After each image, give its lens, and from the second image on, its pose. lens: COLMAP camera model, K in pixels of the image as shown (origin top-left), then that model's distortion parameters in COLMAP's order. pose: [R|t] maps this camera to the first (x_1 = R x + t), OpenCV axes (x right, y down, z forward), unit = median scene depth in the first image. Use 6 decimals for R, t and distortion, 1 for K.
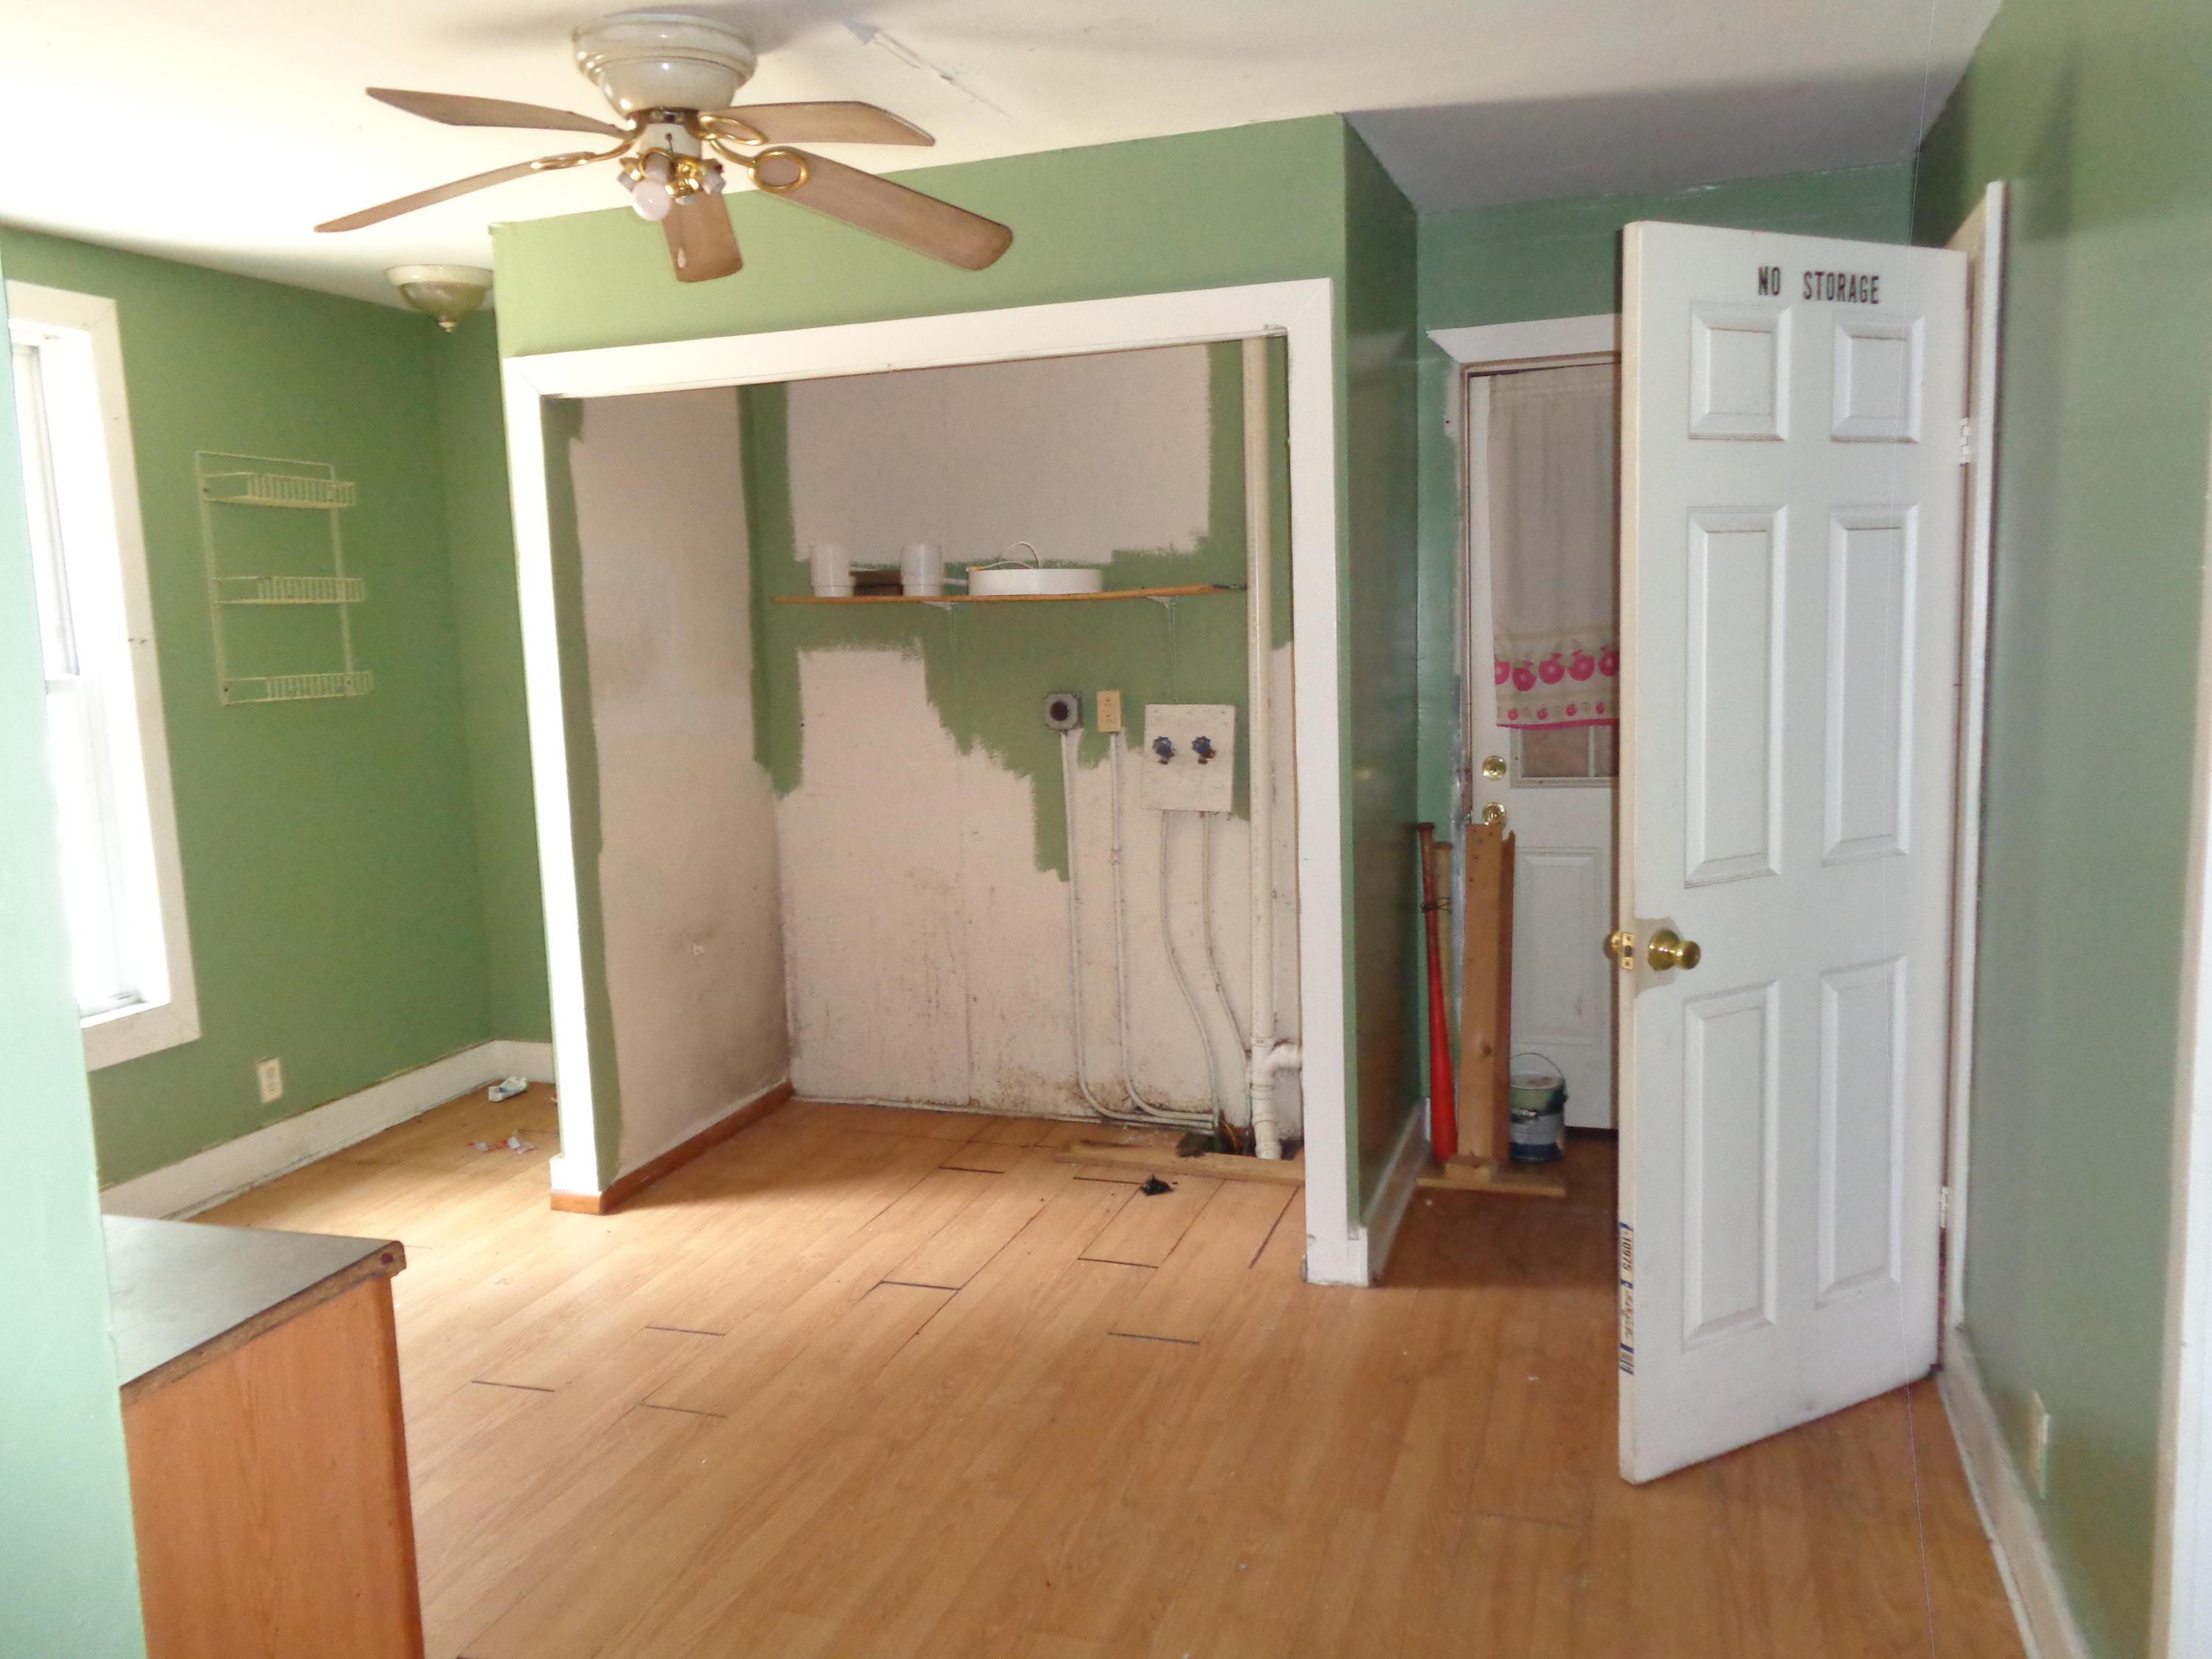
lens RADIAL K [[1706.4, 0, 1115.1], [0, 1706.4, 834.5], [0, 0, 1]] dist [0.056664, -0.001050]
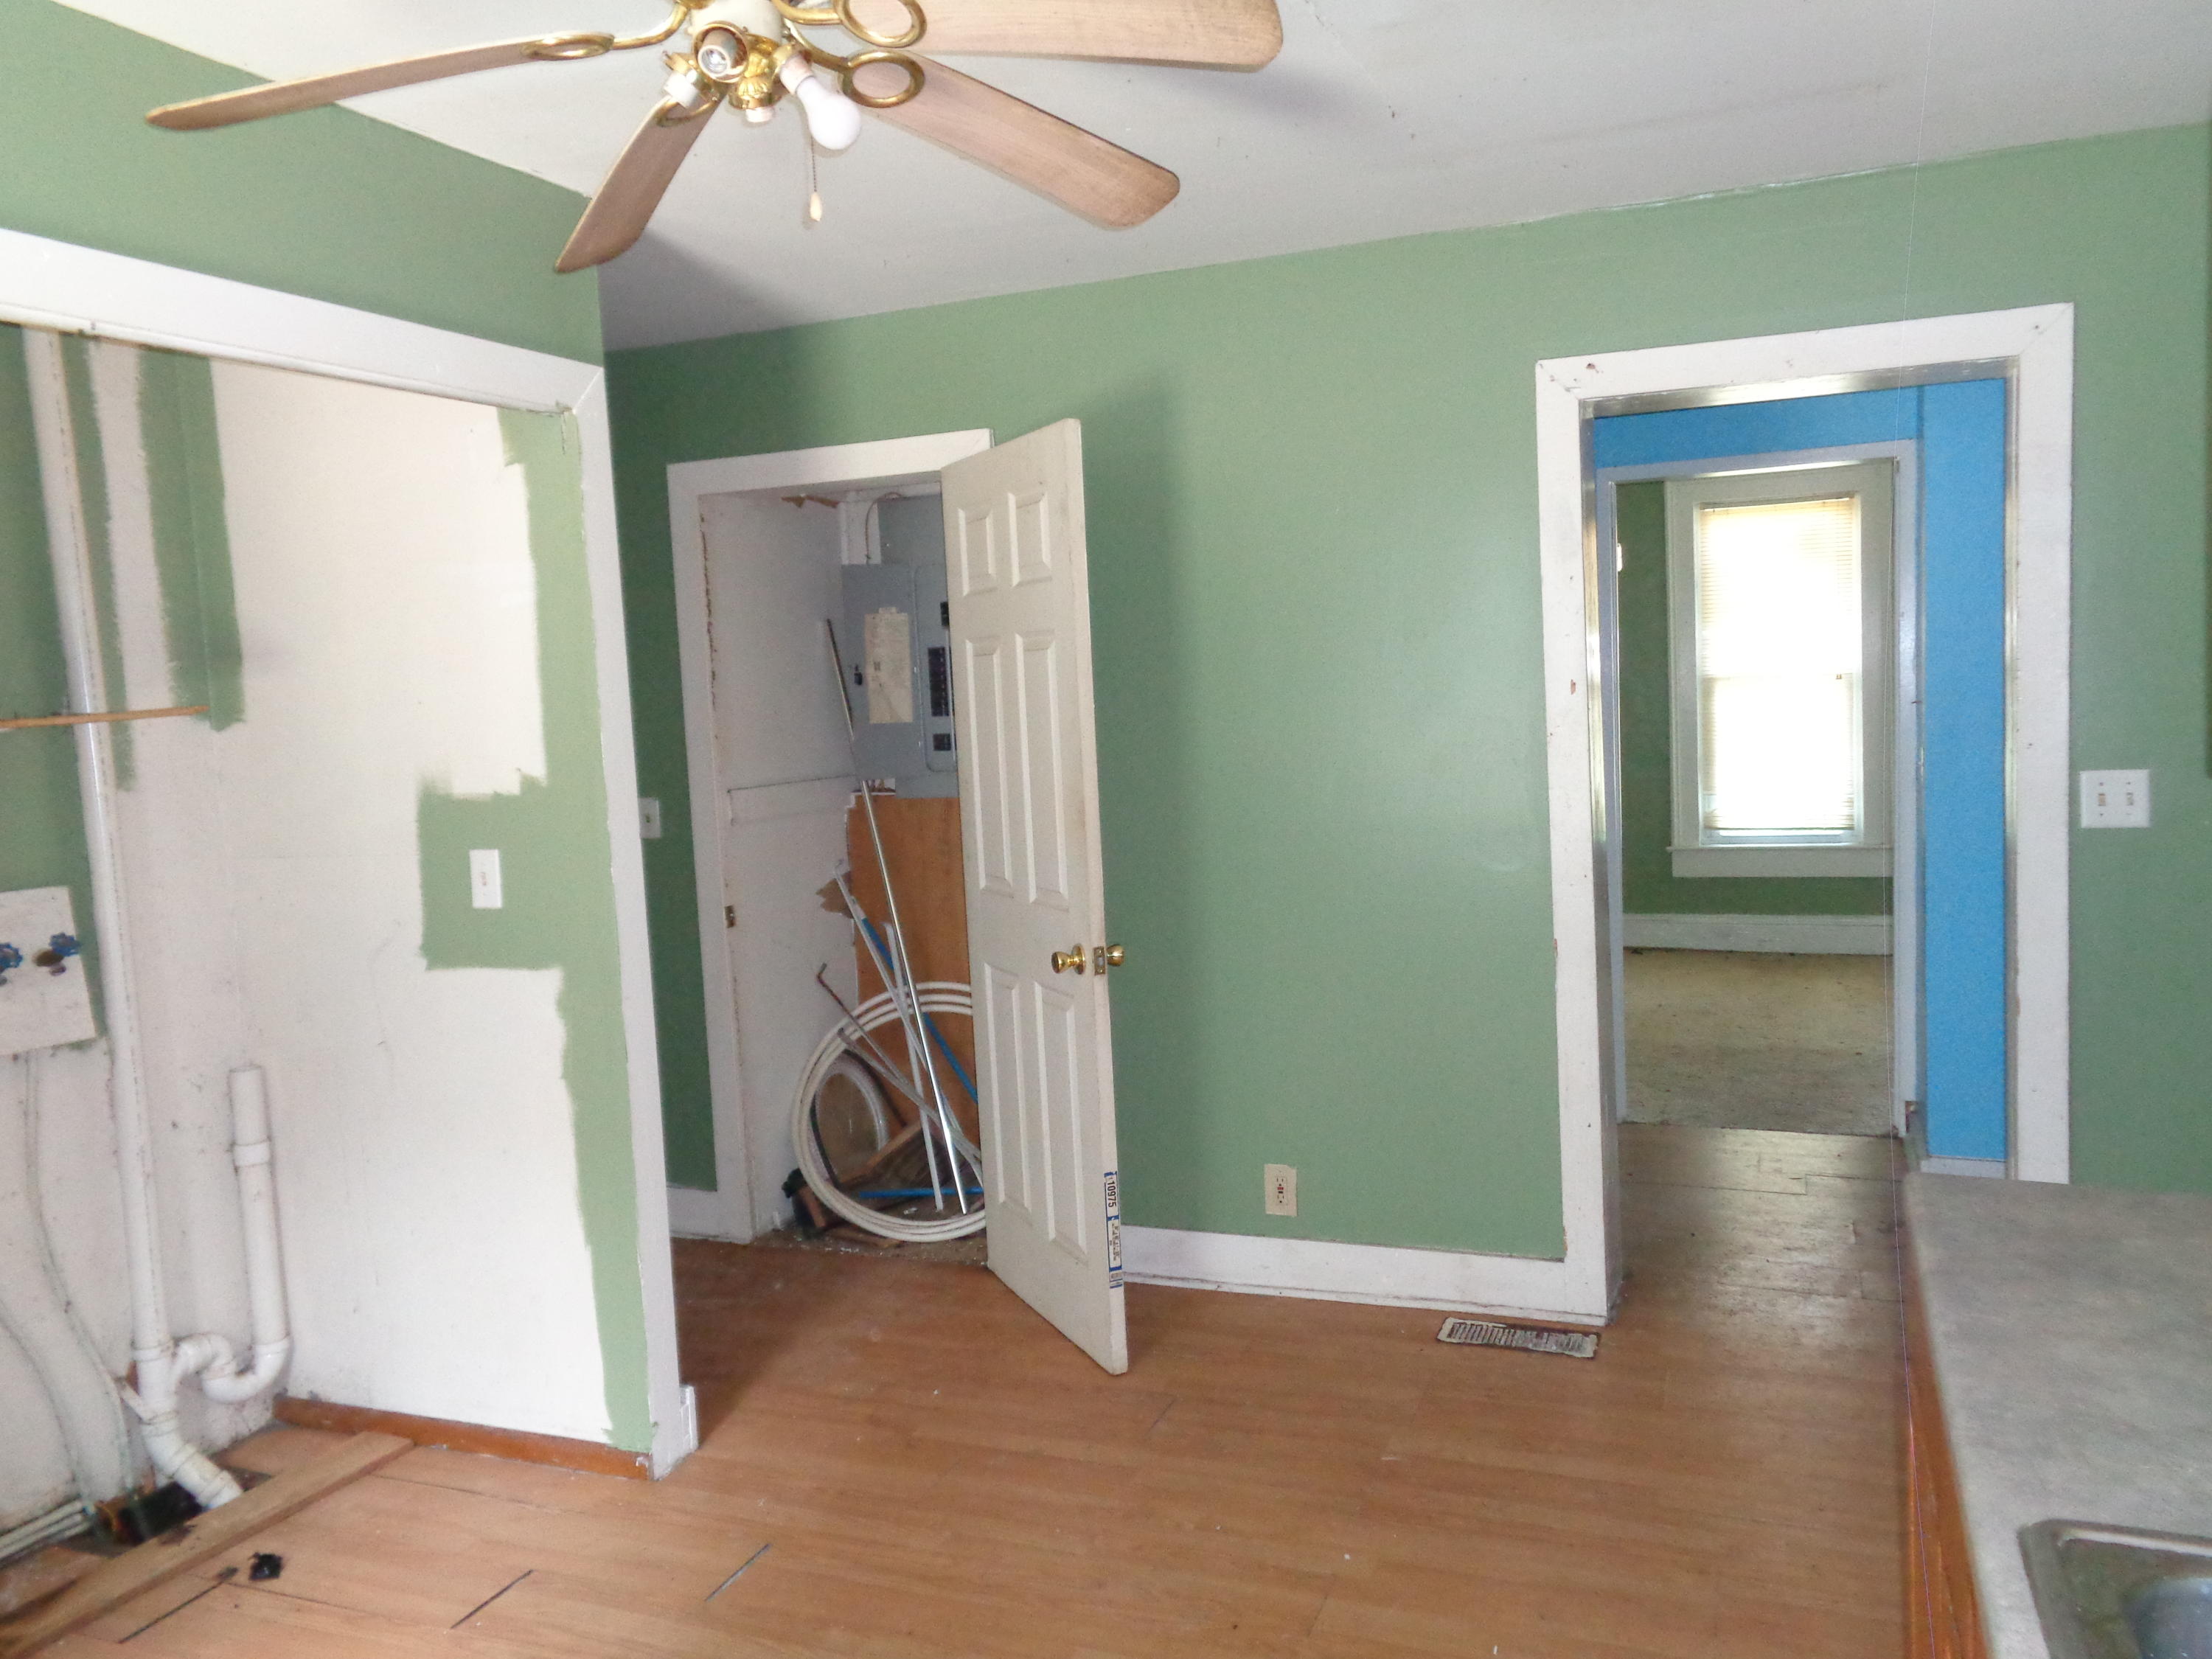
lens RADIAL K [[1706.4, 0, 1112.5], [0, 1706.4, 823.7], [0, 0, 1]] dist [0.056664, -0.001050]
pose [[0.082837, -0.069447, 0.994140, -0.650745], [0.184225, 0.981443, 0.053210, -0.065631], [-0.979387, 0.178738, 0.094094, 0.558656]]
